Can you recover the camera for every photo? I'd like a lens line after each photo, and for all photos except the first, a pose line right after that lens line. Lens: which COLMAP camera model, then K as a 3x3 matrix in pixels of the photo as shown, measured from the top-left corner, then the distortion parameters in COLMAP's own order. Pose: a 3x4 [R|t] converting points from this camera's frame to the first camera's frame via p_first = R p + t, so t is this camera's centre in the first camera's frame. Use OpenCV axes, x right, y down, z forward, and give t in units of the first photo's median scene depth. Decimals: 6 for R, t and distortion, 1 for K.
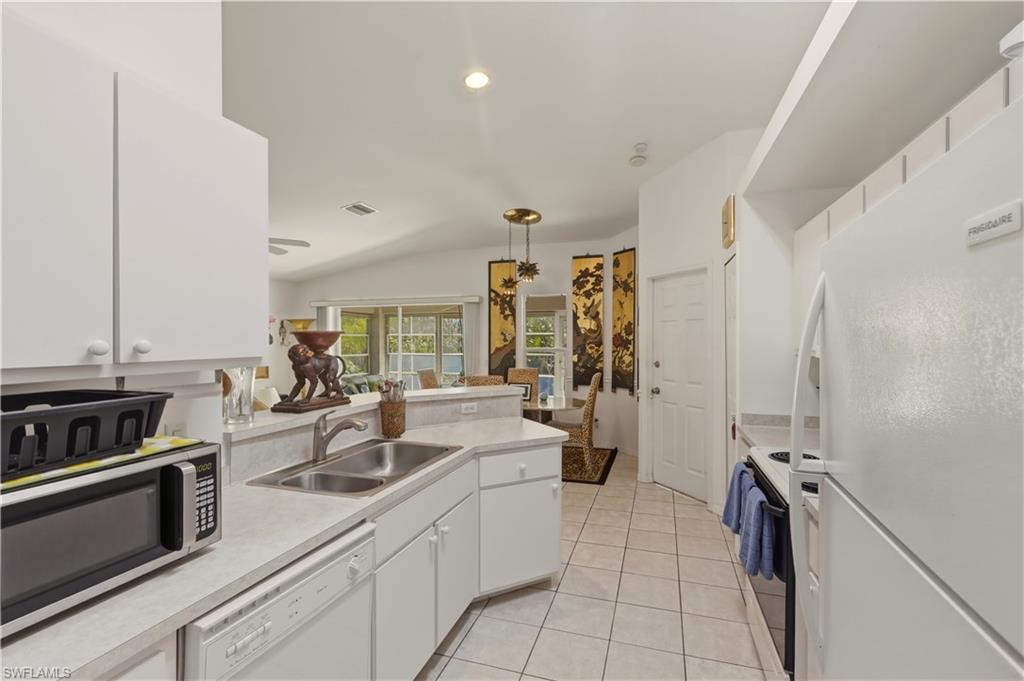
lens RADIAL K [[462.1, 0, 506.8], [0, 462.1, 340.6], [0, 0, 1]] dist [-0.001184, 0.002099]
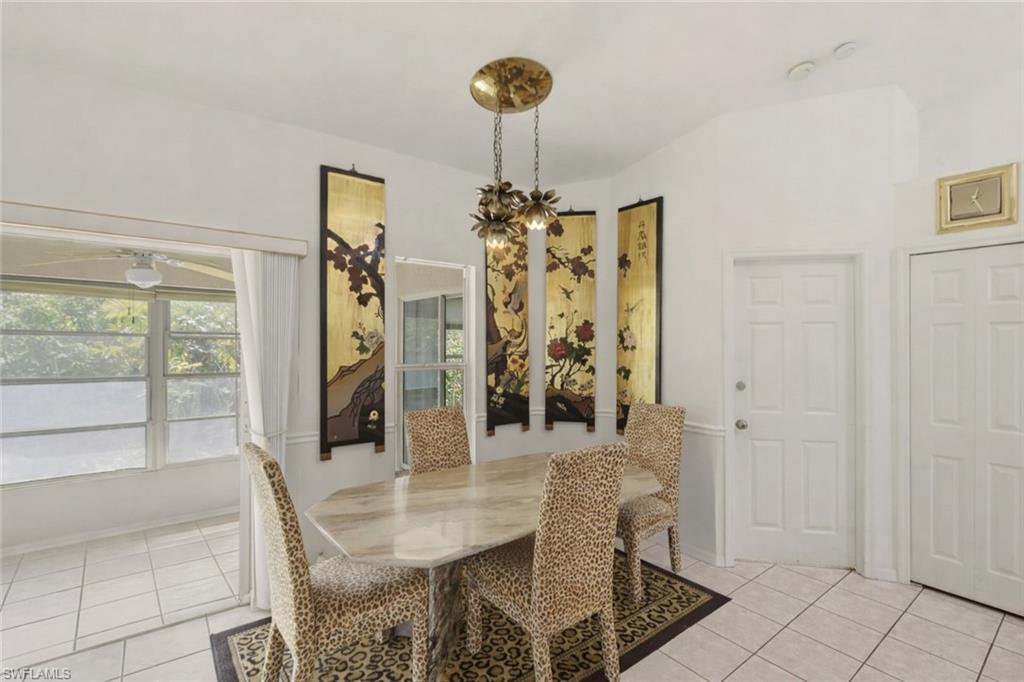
lens RADIAL K [[462.1, 0, 512.6], [0, 462.1, 343.5], [0, 0, 1]] dist [-0.001184, 0.002099]
pose [[0.553825, 0.002486, 0.832630, -0.317584], [-0.002041, 0.999997, -0.001628, -0.006548], [-0.832631, -0.000798, 0.553828, 0.663250]]
